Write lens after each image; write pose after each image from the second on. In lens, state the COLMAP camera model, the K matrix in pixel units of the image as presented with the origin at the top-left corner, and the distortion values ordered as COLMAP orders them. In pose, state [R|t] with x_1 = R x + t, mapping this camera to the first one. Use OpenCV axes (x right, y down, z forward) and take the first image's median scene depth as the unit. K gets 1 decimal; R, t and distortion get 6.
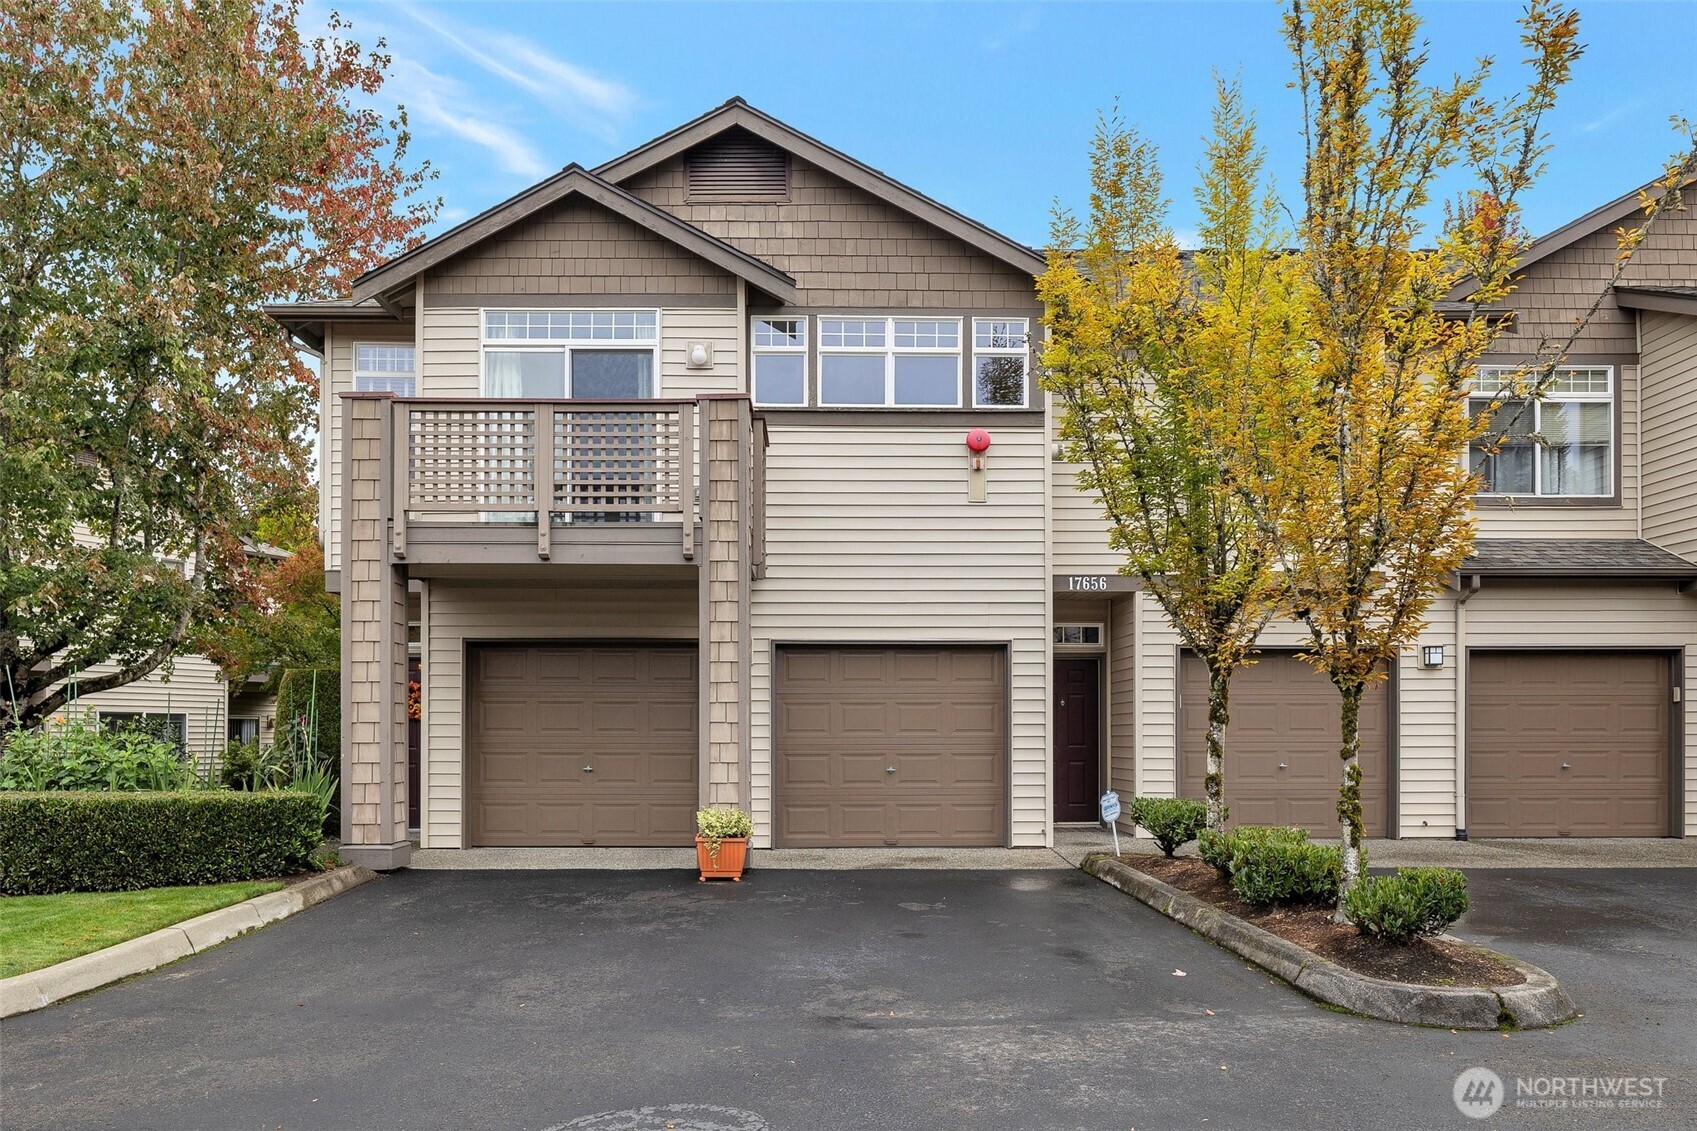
lens RADIAL K [[1157.1, 0, 843.5], [0, 1157.1, 566.2], [0, 0, 1]] dist [-0.000786, -0.003763]
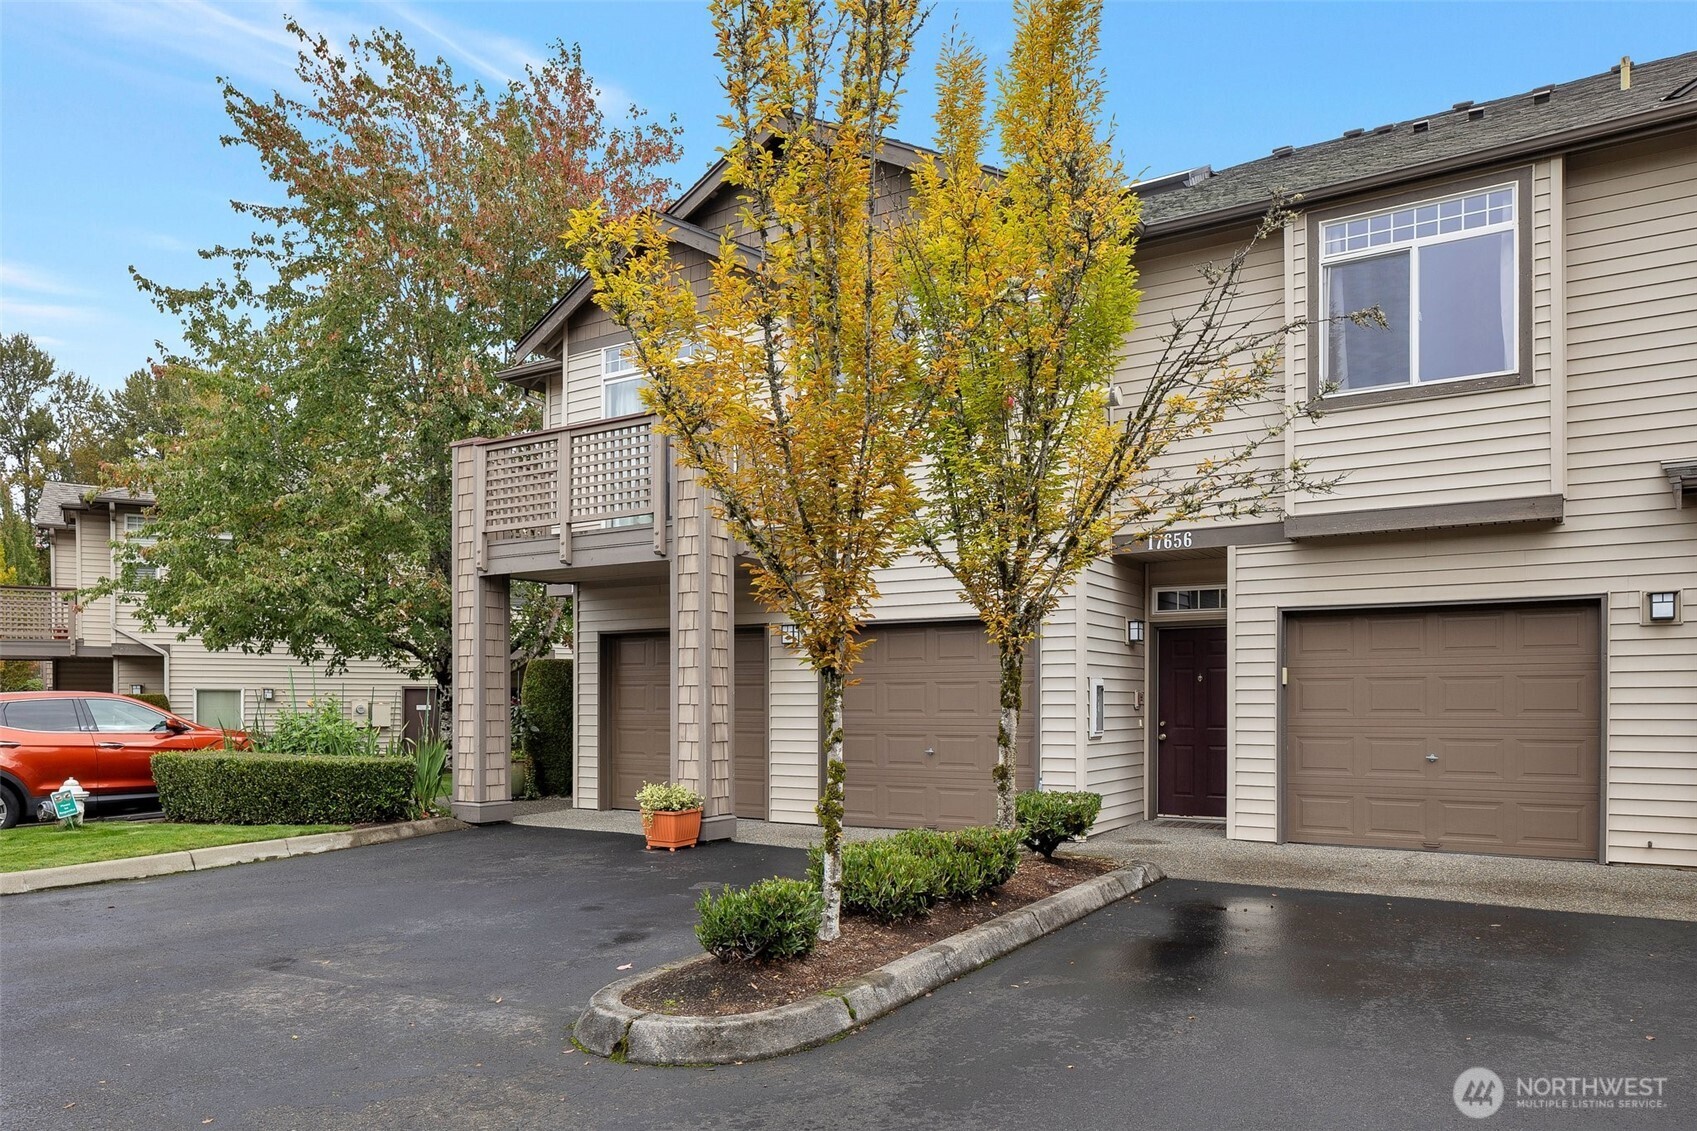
lens RADIAL K [[1157.1, 0, 846.9], [0, 1157.1, 568.3], [0, 0, 1]] dist [-0.000786, -0.003763]
pose [[0.828388, -0.066107, -0.556240, 0.612899], [0.079584, 0.996828, 0.000052, 0.020026], [0.554472, -0.044311, 0.831022, 0.188556]]
